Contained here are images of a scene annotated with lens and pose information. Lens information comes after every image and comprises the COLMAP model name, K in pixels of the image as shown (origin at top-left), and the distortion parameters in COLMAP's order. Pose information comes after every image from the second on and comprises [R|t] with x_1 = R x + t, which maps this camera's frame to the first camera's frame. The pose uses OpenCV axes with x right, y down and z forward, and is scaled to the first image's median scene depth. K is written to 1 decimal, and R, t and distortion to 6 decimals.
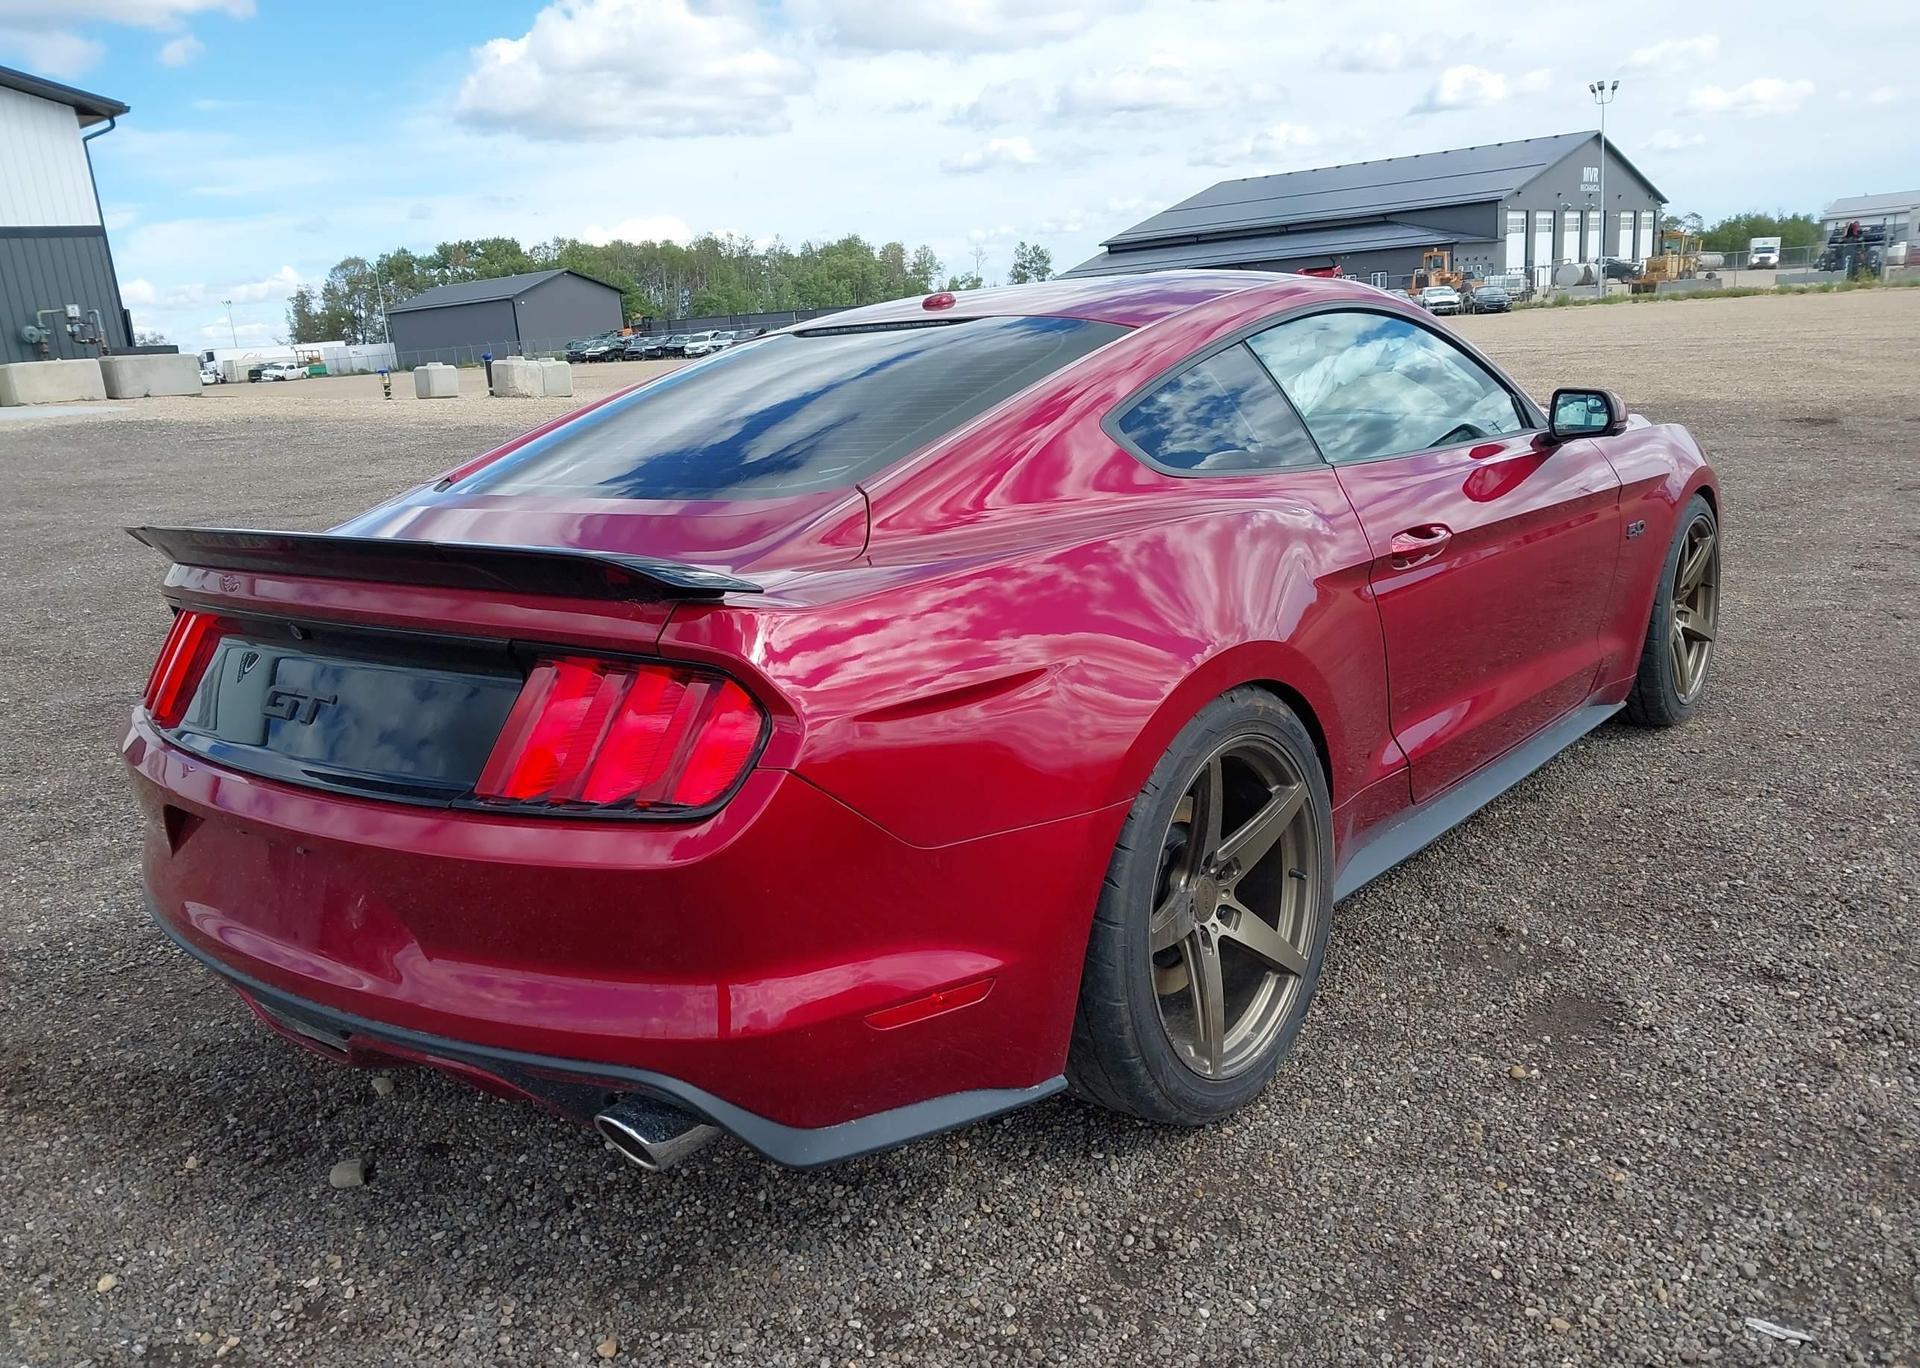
lens RADIAL K [[1557.1, 0, 945.6], [0, 1557.1, 682.4], [0, 0, 1]] dist [-0.010625, 0.038623]
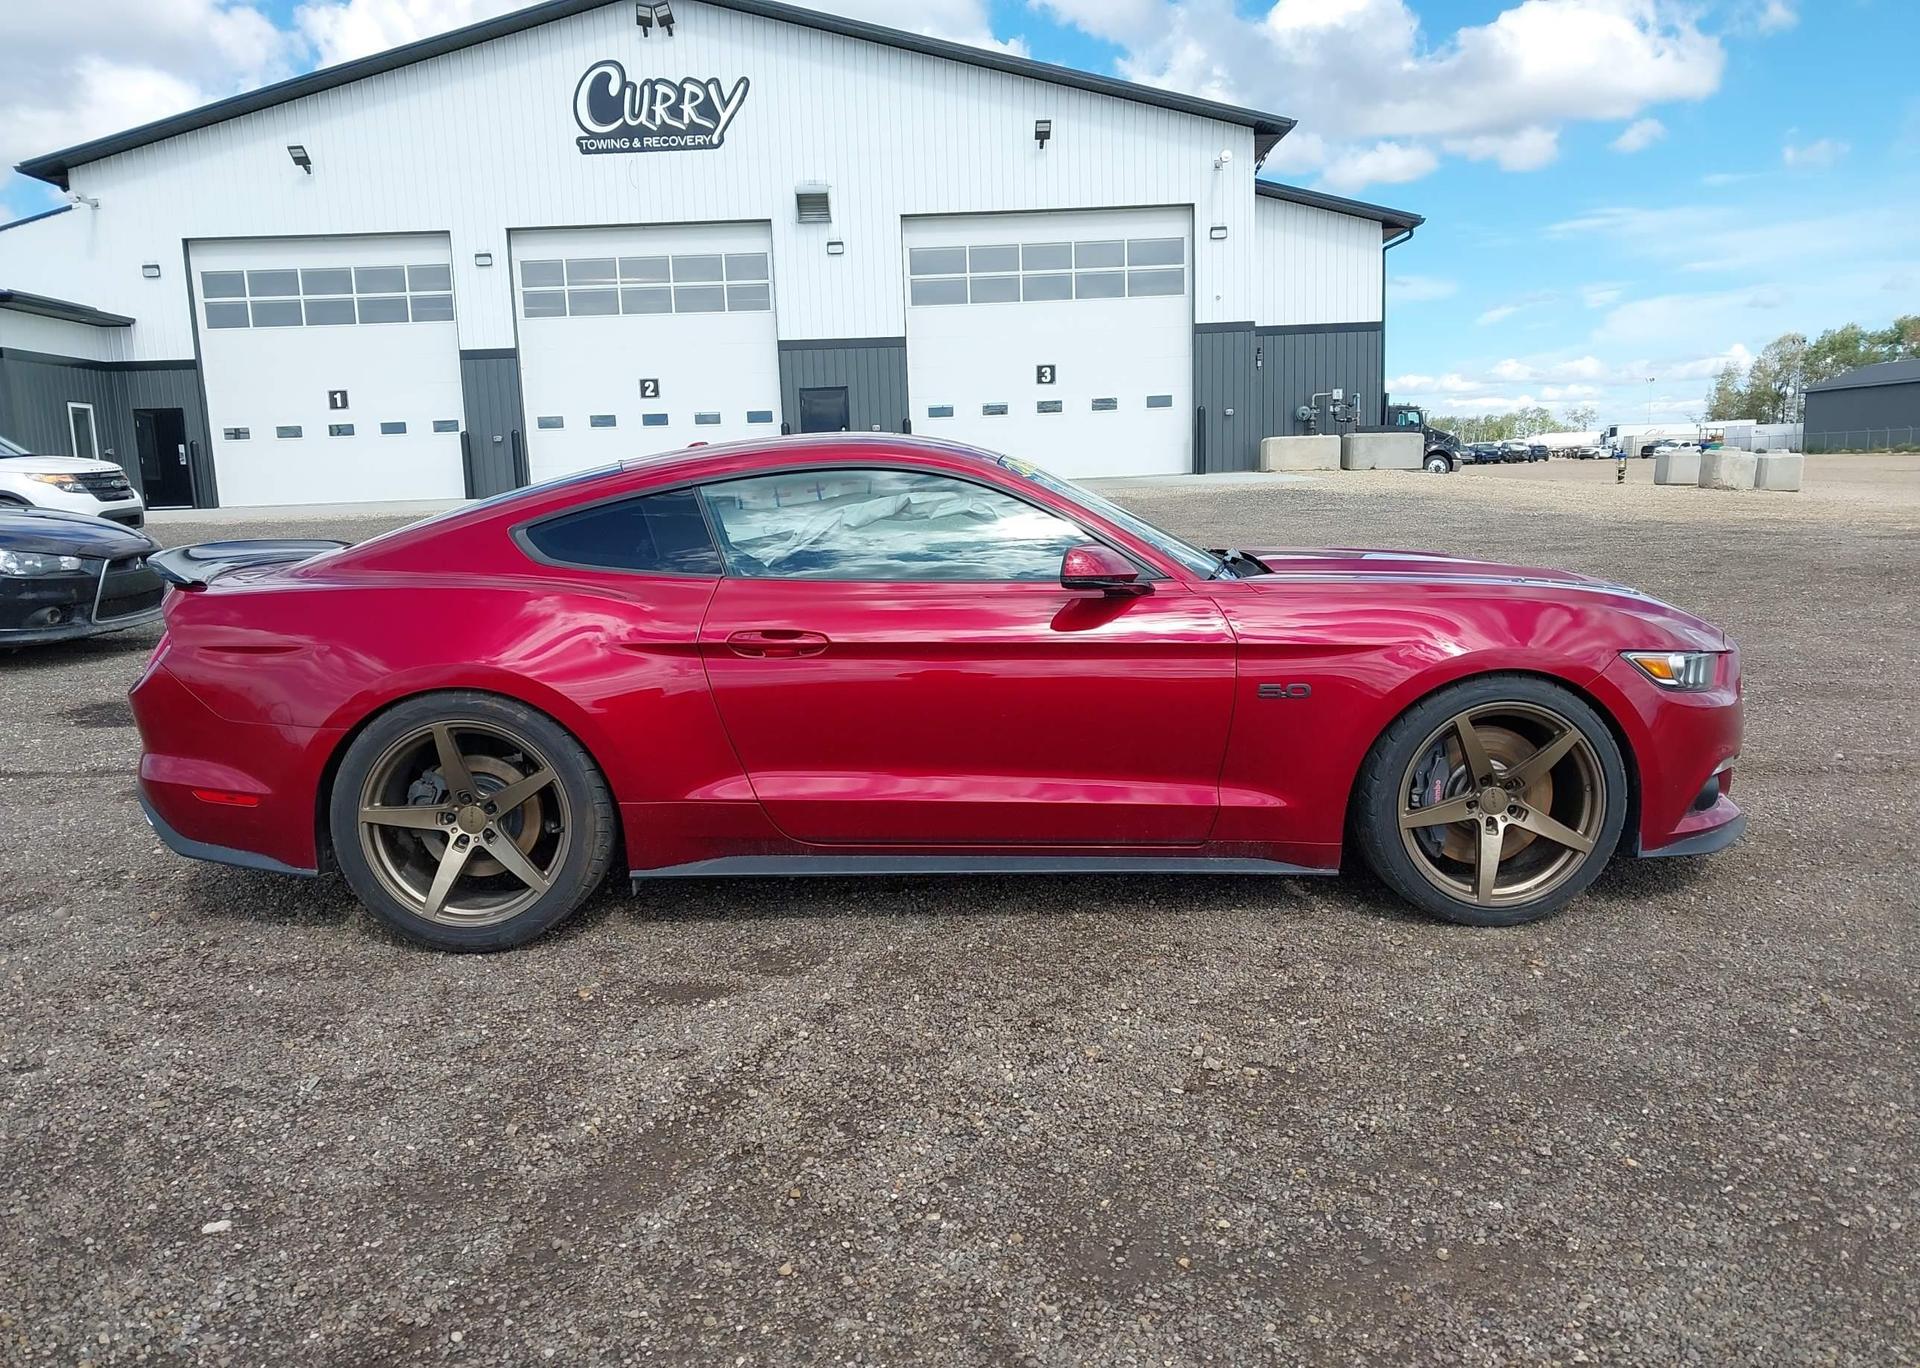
lens RADIAL K [[1557.7, 0, 945.9], [0, 1557.7, 683.5], [0, 0, 1]] dist [0.016762, -0.017444]
pose [[0.635180, 0.156255, -0.756393, 0.075270], [-0.190096, 0.980824, 0.042985, -0.007423], [0.748605, 0.116484, 0.652703, 0.013492]]
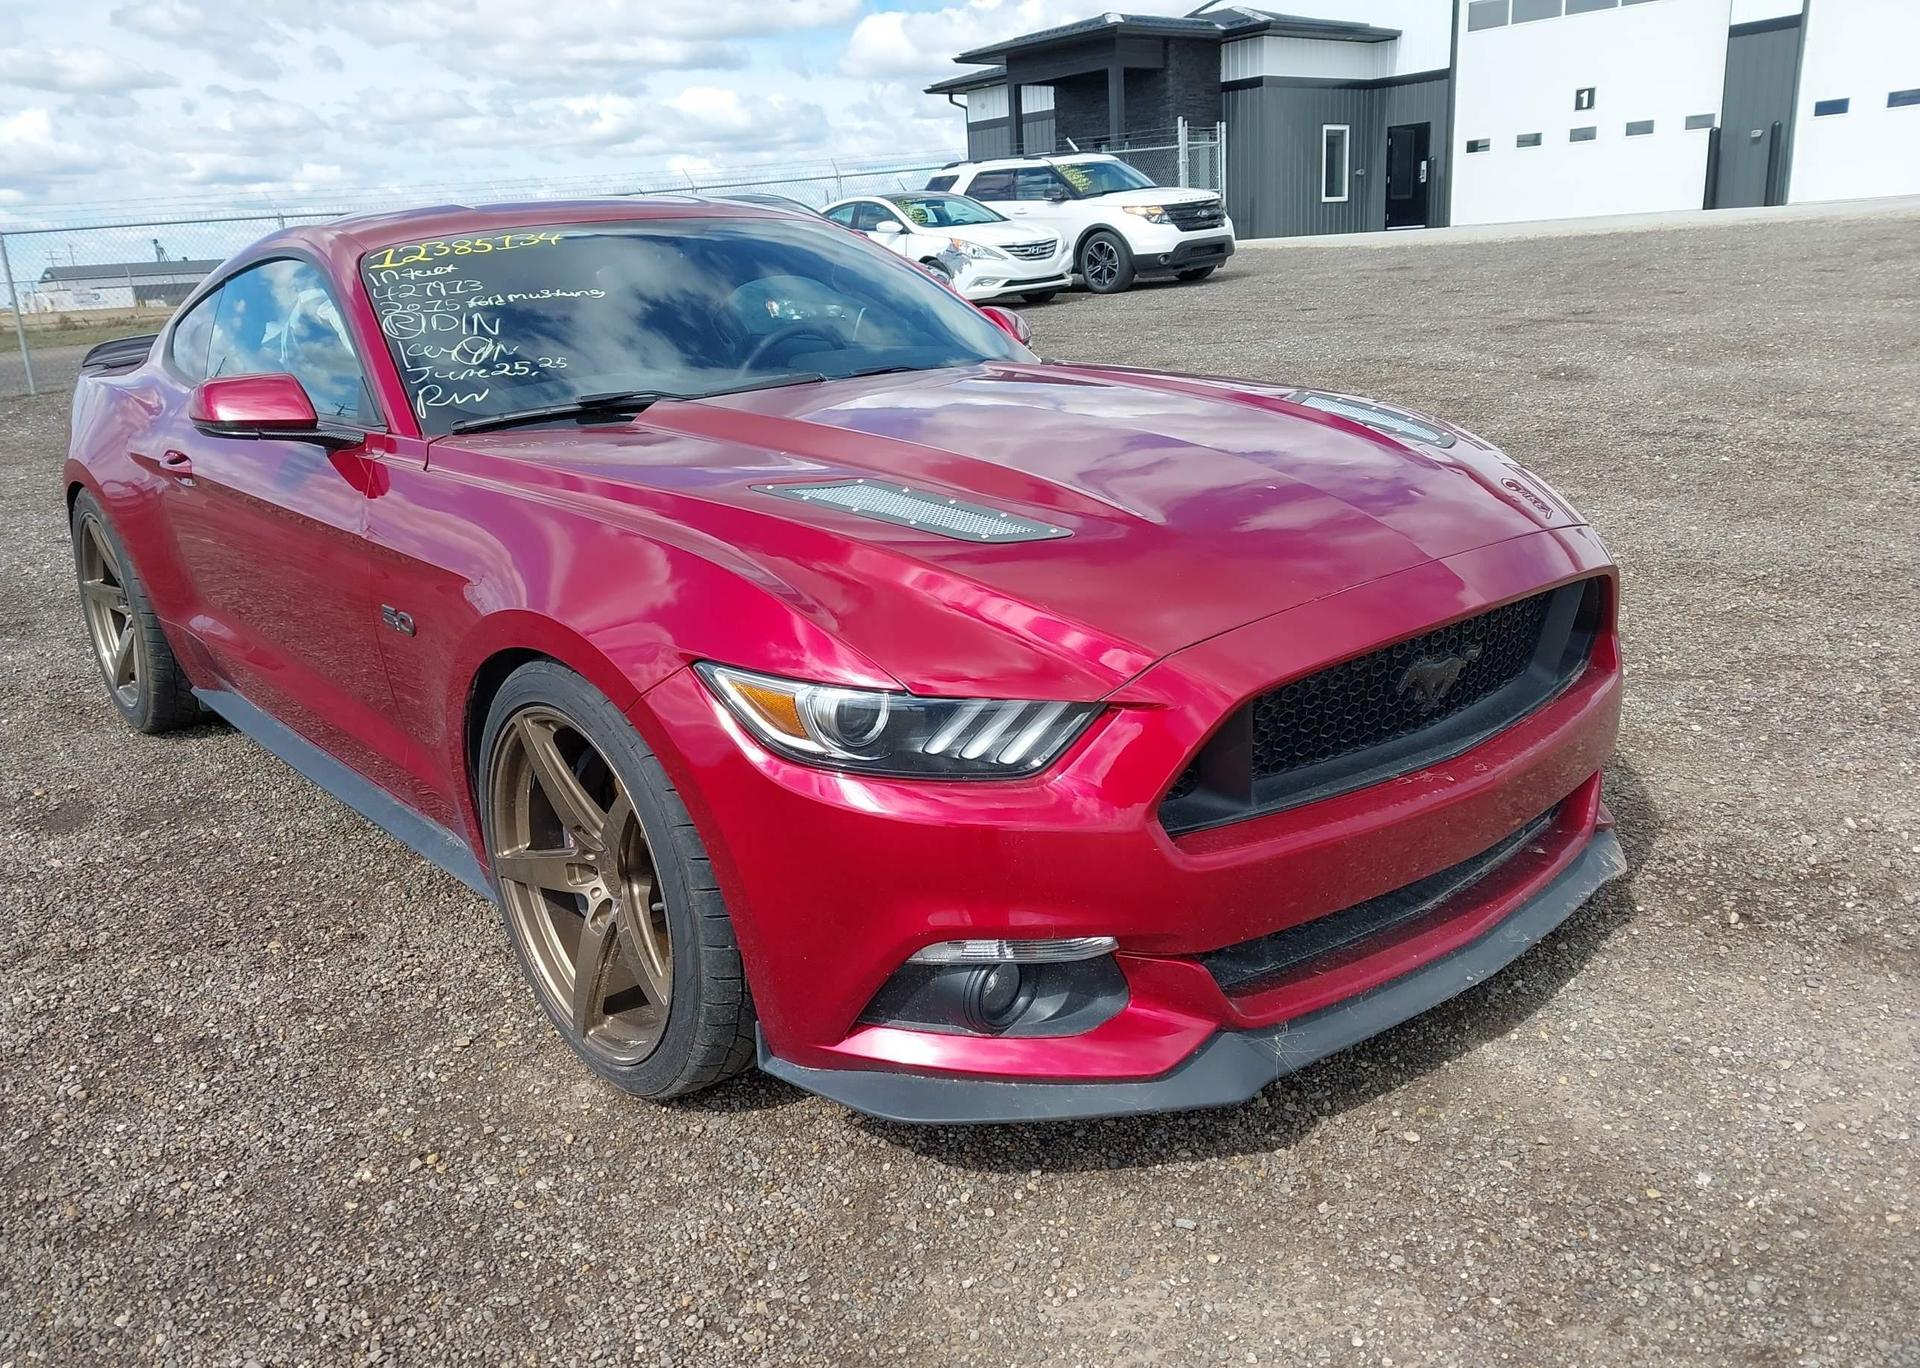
lens RADIAL K [[1560.4, 0, 927.2], [0, 1560.4, 679.0], [0, 0, 1]] dist [0.007584, -0.001718]
pose [[-0.203529, 0.341304, -0.917653, 0.072824], [-0.145179, 0.916389, 0.373034, -0.024483], [0.968245, 0.209147, -0.136961, 0.091295]]
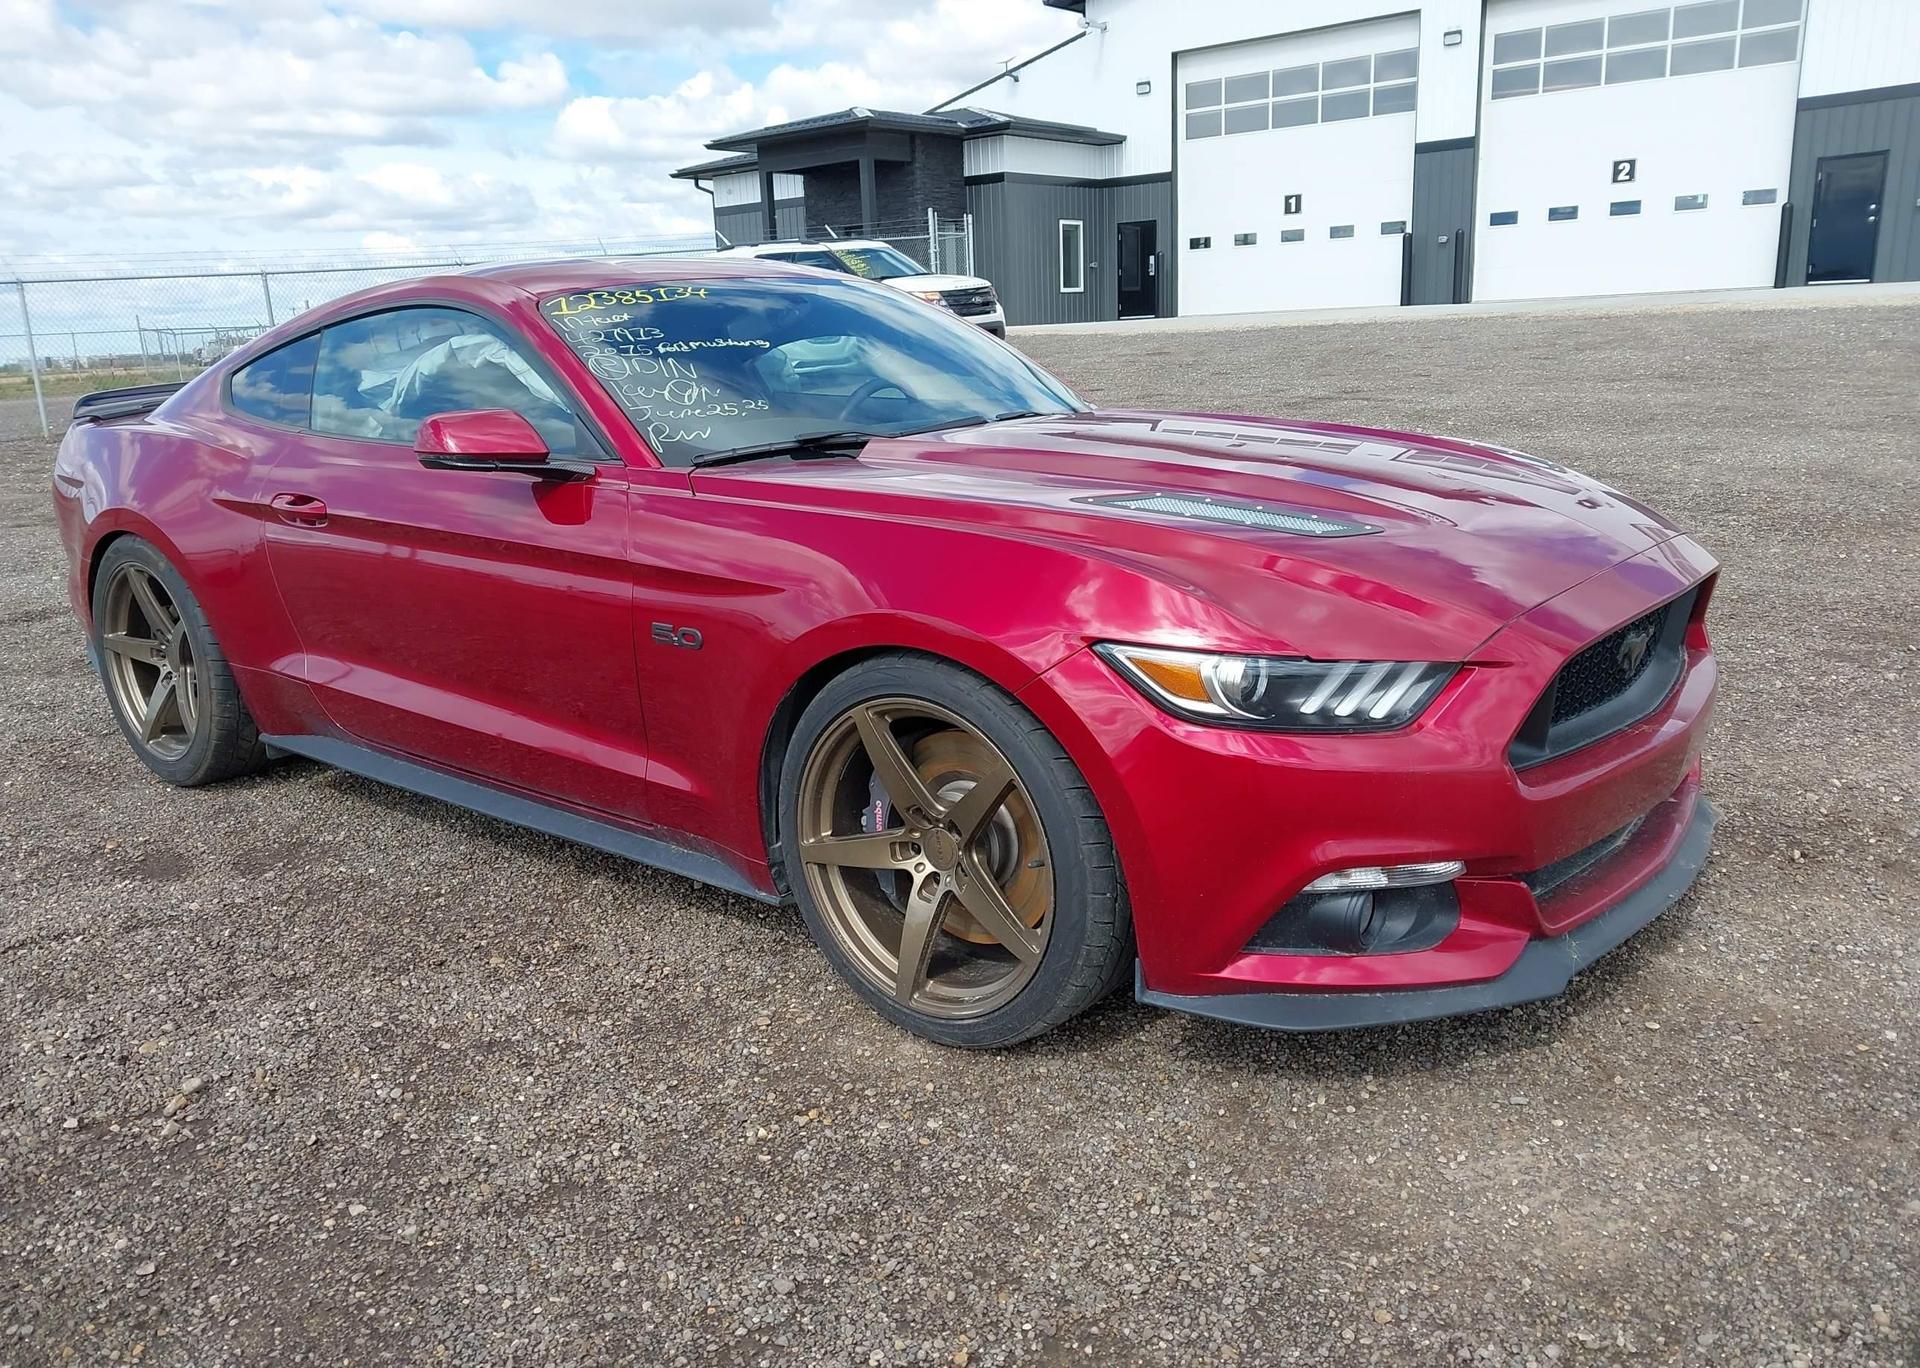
lens RADIAL K [[1557.7, 0, 945.9], [0, 1557.7, 683.5], [0, 0, 1]] dist [0.016762, -0.017444]
pose [[-0.016428, 0.298902, -0.954142, 0.078825], [-0.180028, 0.937791, 0.296879, -0.021846], [0.983524, 0.176649, 0.038405, 0.079191]]
